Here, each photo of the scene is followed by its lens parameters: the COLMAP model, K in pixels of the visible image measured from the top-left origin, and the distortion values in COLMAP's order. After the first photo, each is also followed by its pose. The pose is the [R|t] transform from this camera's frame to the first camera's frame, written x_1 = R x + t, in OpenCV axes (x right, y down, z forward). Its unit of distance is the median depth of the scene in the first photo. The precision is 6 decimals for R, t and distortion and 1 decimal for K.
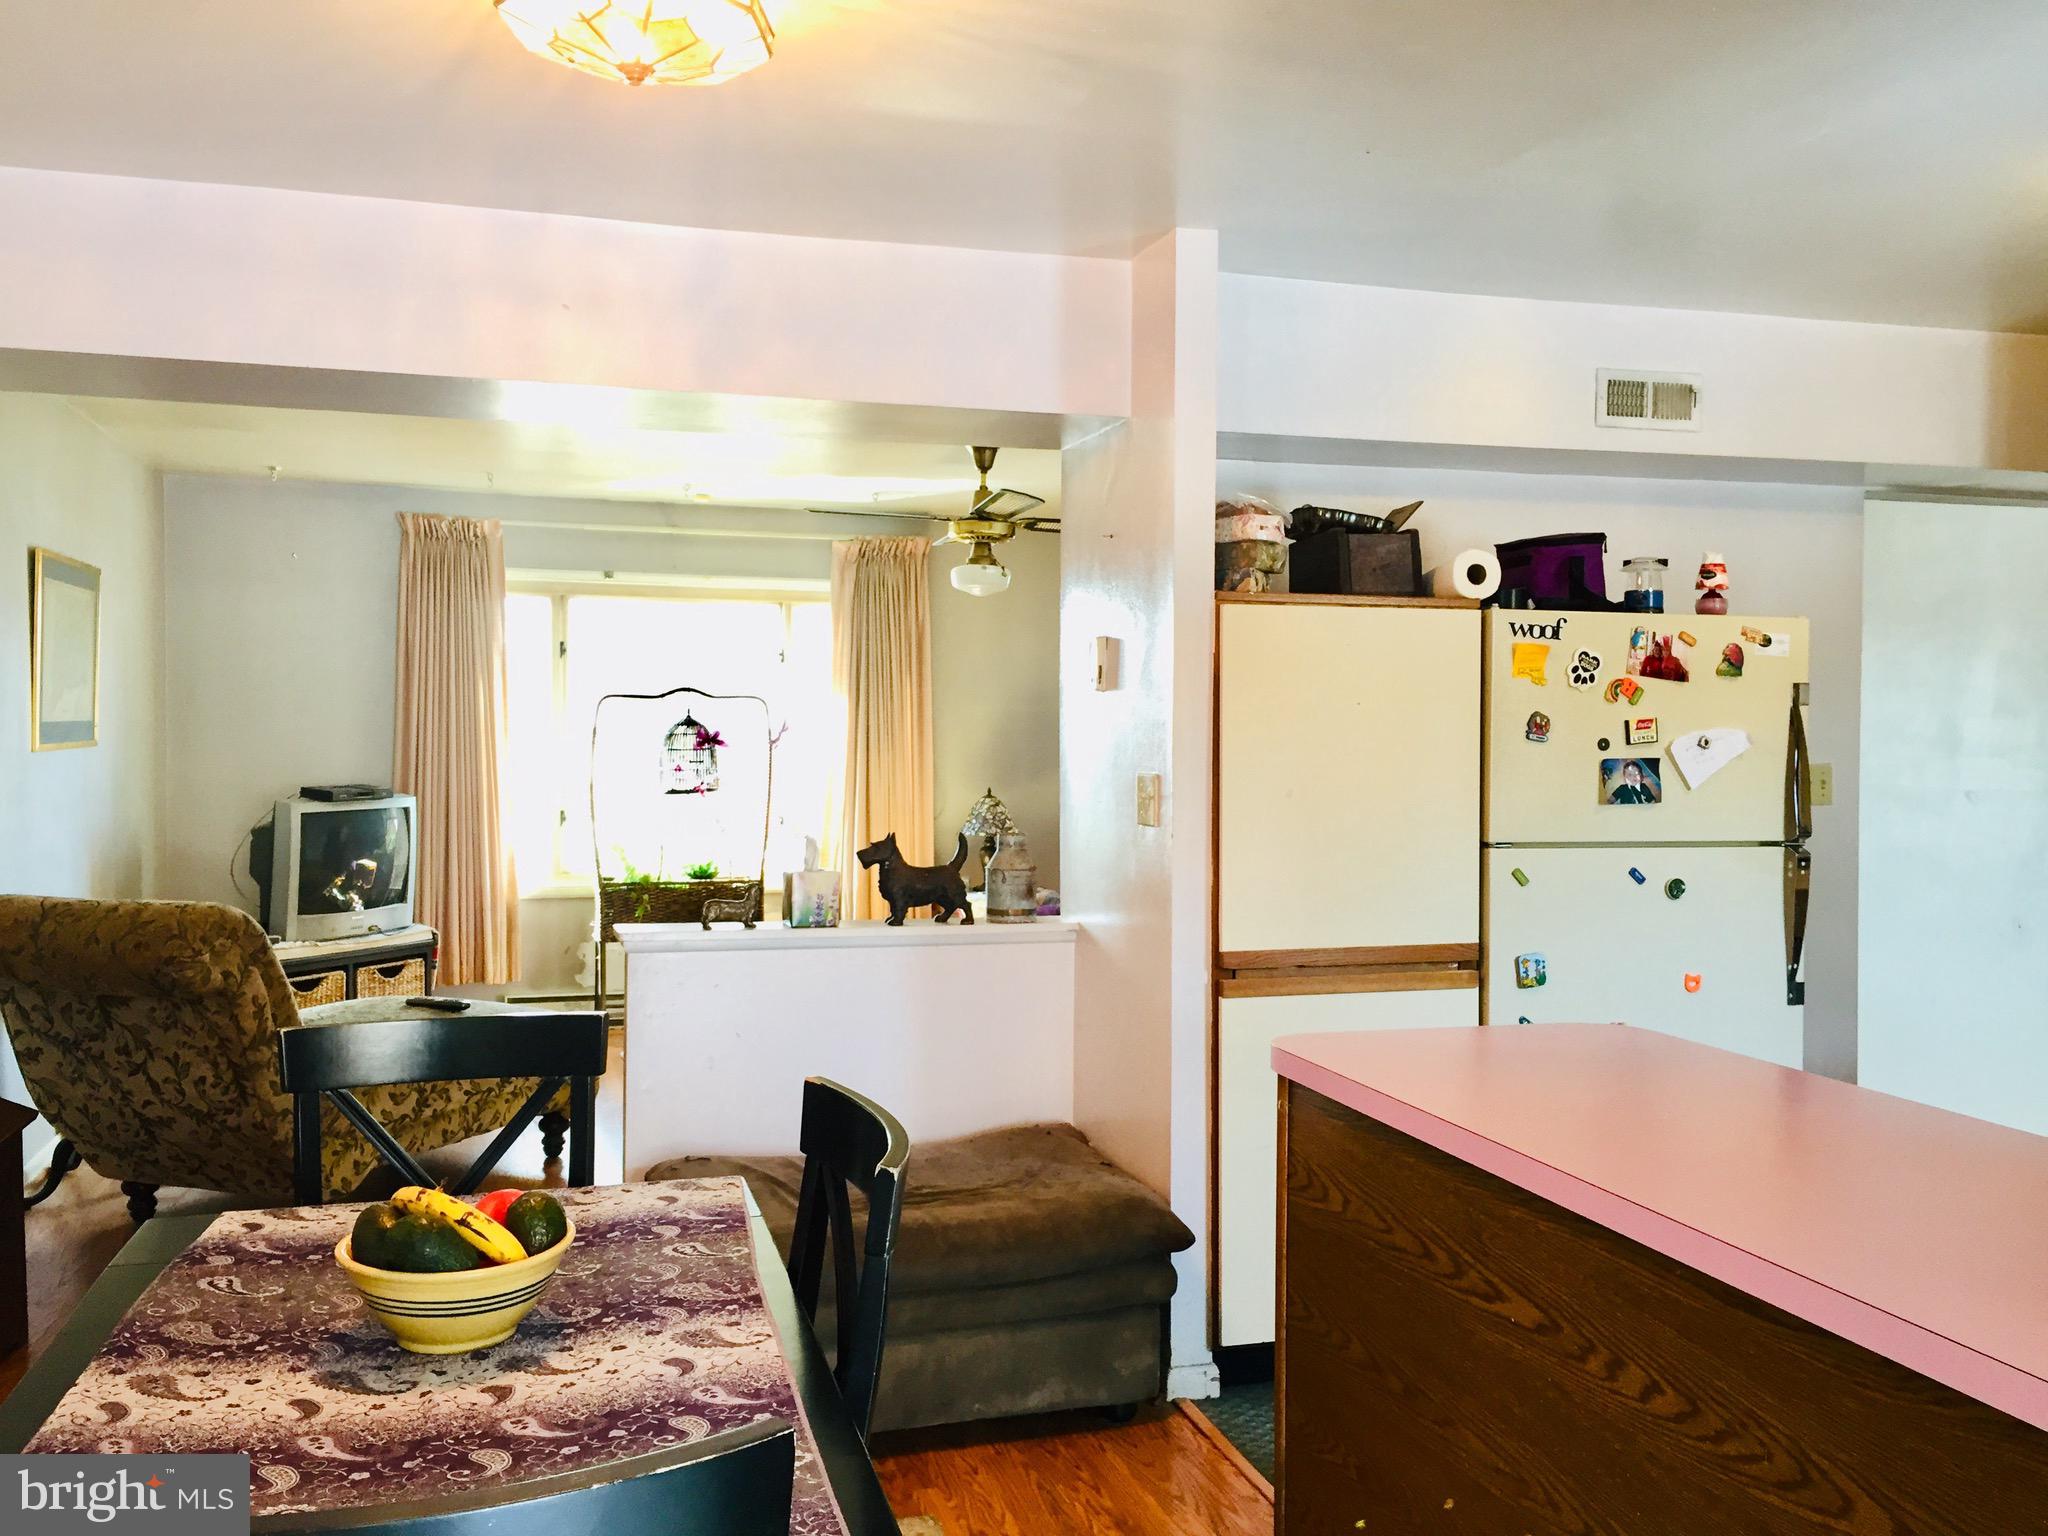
lens RADIAL K [[1764.0, 0, 1028.4], [0, 1764.0, 765.6], [0, 0, 1]] dist [0.079972, -0.091184]
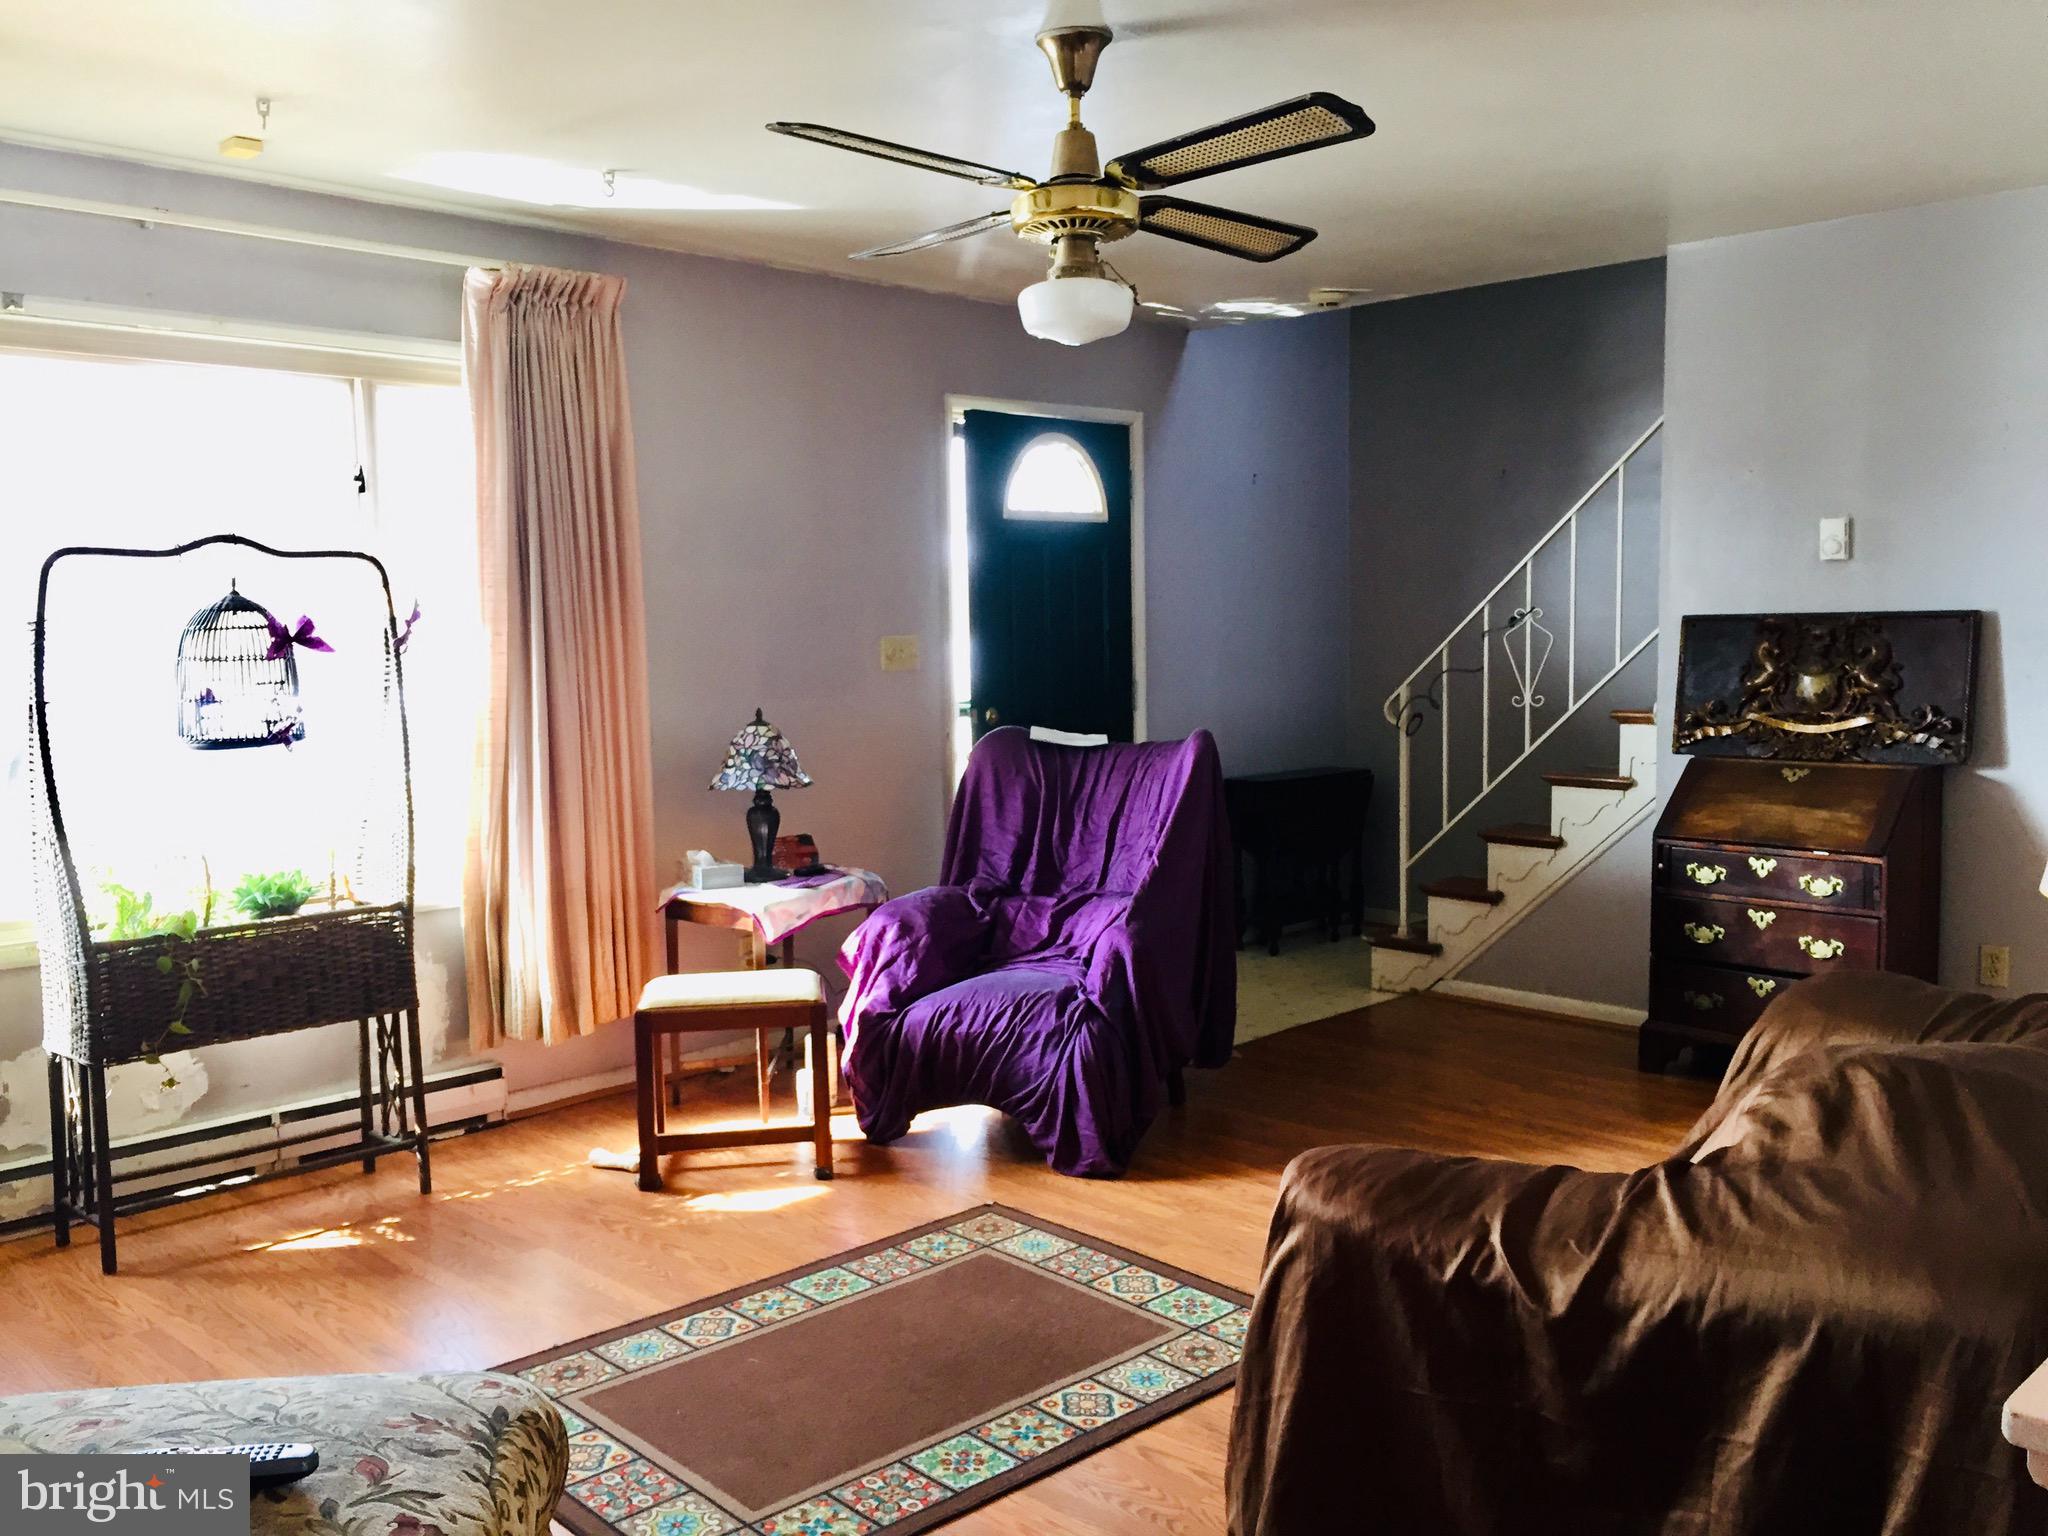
lens RADIAL K [[1764.0, 0, 1031.4], [0, 1764.0, 763.6], [0, 0, 1]] dist [0.079972, -0.091184]
pose [[0.876797, -0.059462, 0.477170, -0.244185], [0.030465, 0.997200, 0.068287, -0.007374], [-0.479894, -0.045337, 0.876154, 0.454981]]
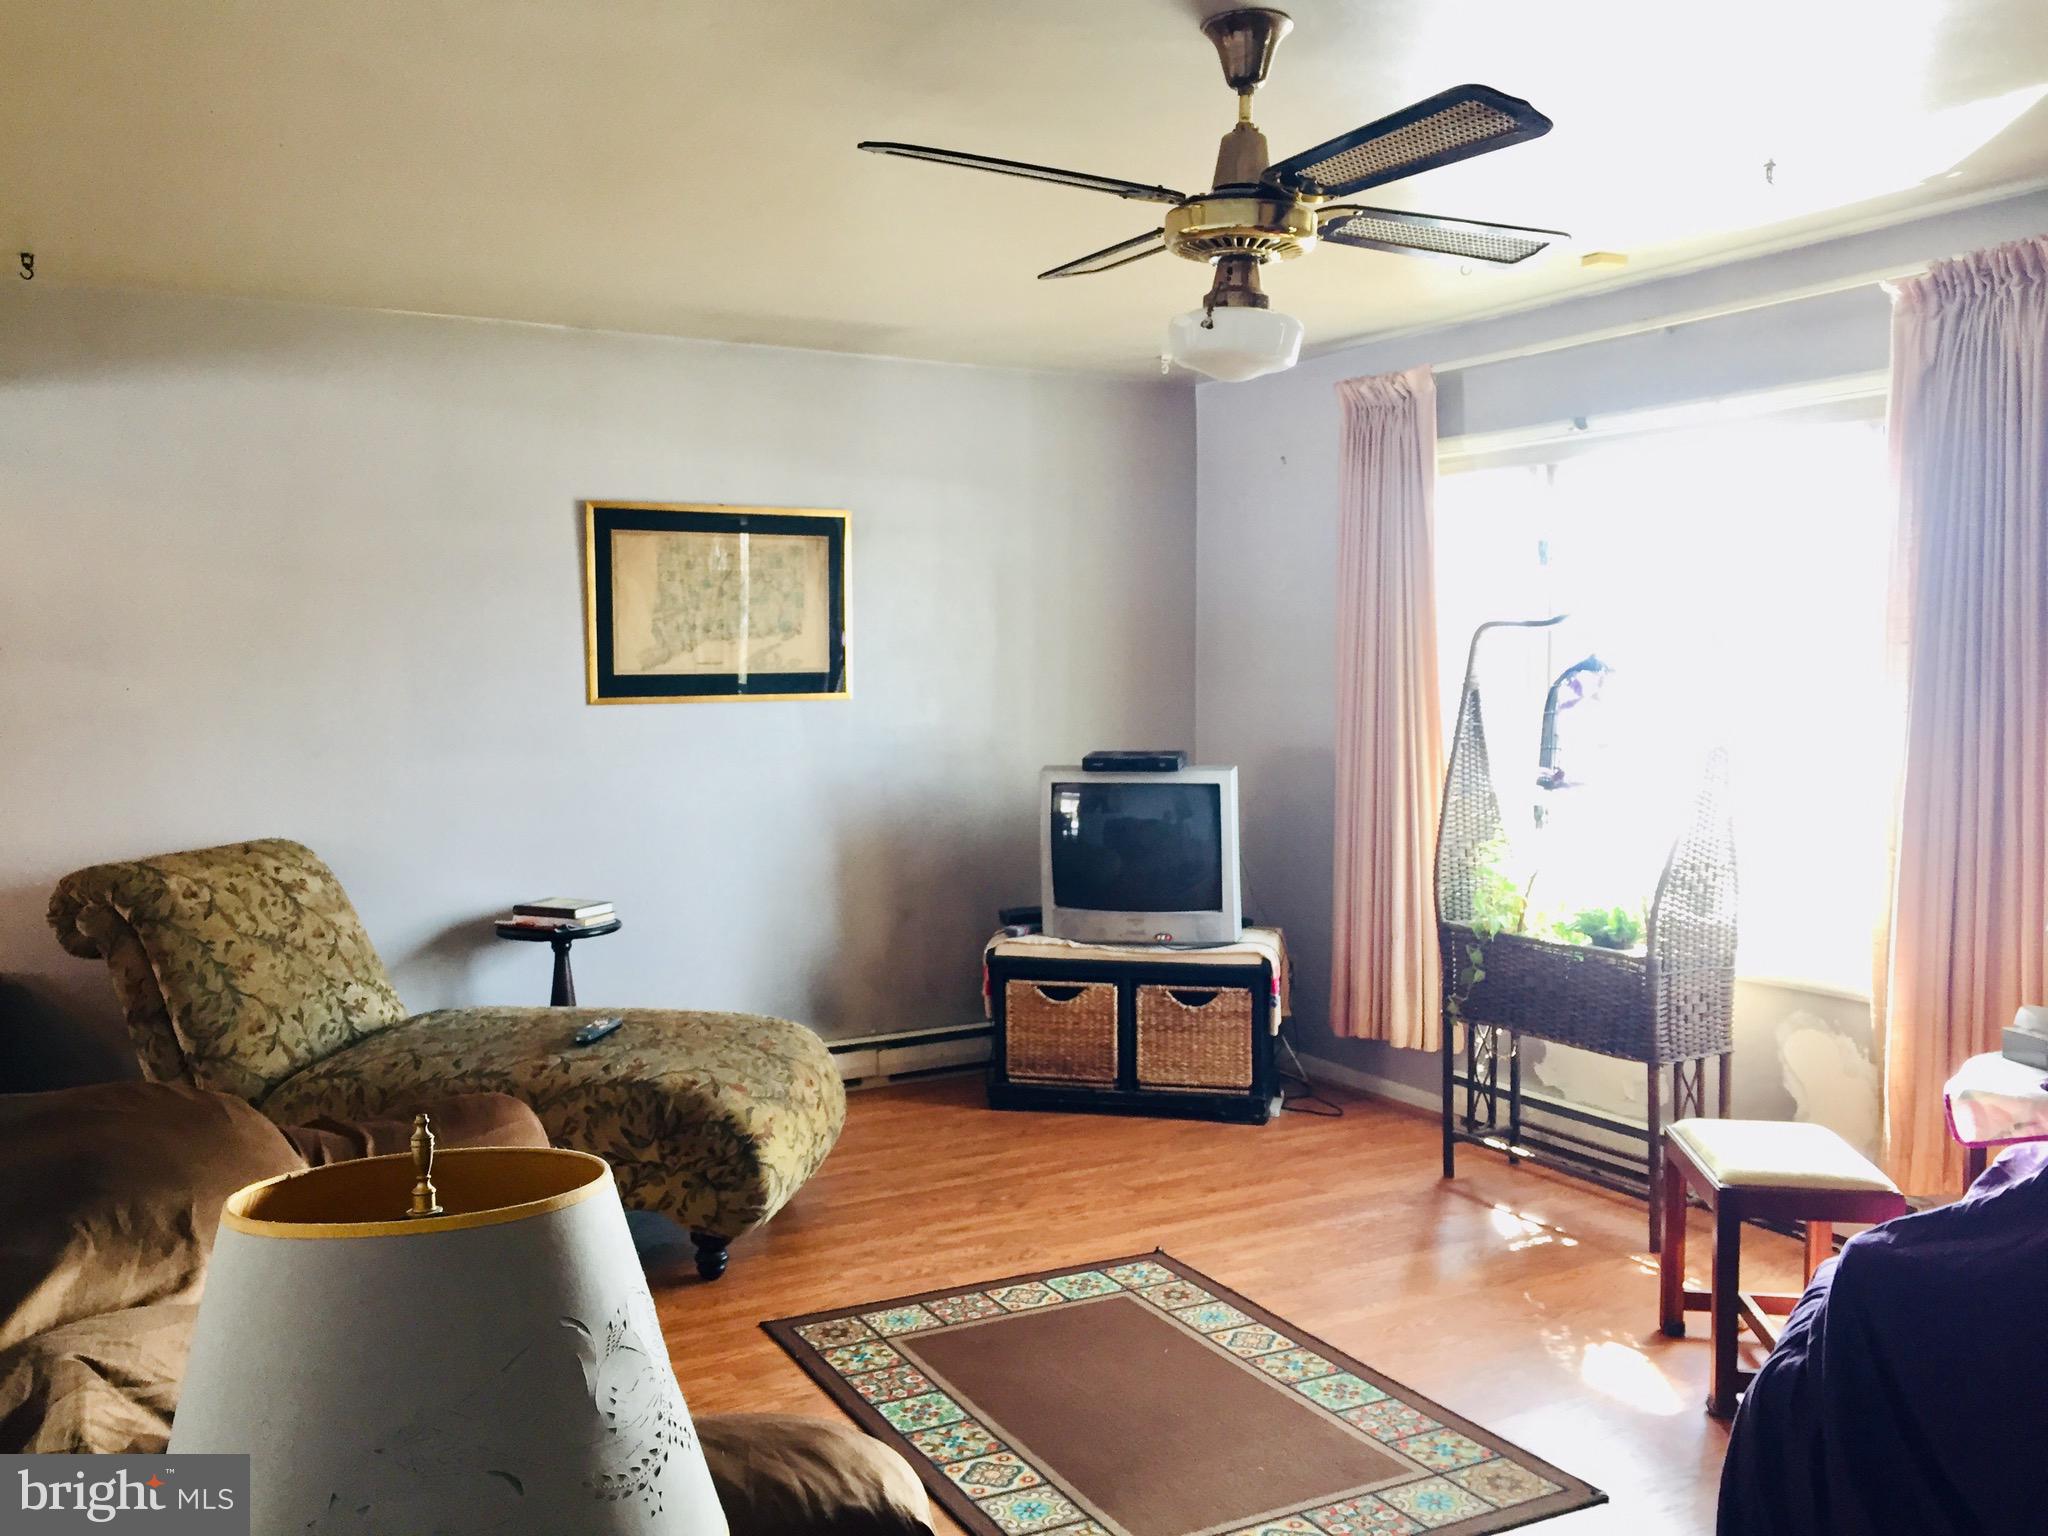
lens RADIAL K [[1764.0, 0, 1028.2], [0, 1764.0, 768.7], [0, 0, 1]] dist [0.079972, -0.091184]
pose [[0.219163, 0.043167, -0.974733, 0.335143], [-0.016710, 0.999040, 0.040486, -0.011046], [0.975545, 0.007415, 0.219674, 0.711710]]
